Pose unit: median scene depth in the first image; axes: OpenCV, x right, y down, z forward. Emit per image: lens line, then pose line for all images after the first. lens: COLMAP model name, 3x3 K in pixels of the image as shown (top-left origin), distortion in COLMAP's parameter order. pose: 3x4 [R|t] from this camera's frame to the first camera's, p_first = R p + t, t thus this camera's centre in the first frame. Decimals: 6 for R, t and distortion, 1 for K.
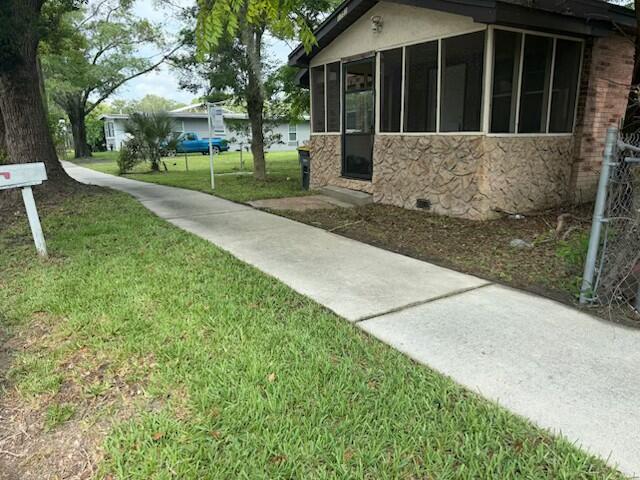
lens RADIAL K [[463.4, 0, 320.0], [0, 463.4, 240.0], [0, 0, 1]] dist [0.003382, 0.002310]
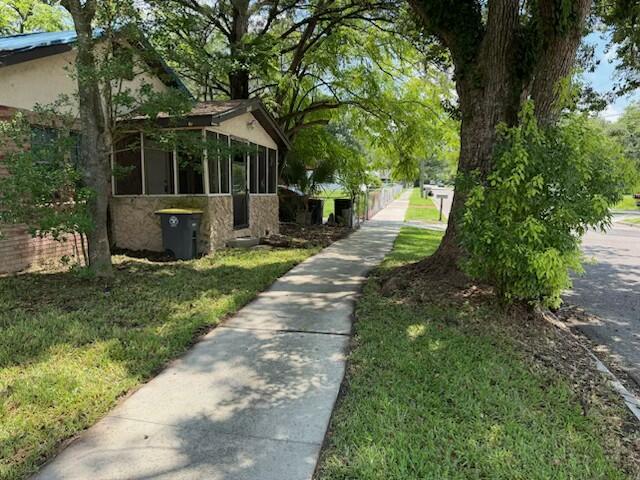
lens RADIAL K [[463.4, 0, 320.0], [0, 463.4, 240.0], [0, 0, 1]] dist [0.003382, 0.002310]
pose [[-0.699547, -0.065553, 0.711573, -1.057670], [0.168668, 0.952500, 0.253566, -0.412908], [-0.694395, 0.297401, -0.655262, 1.788814]]
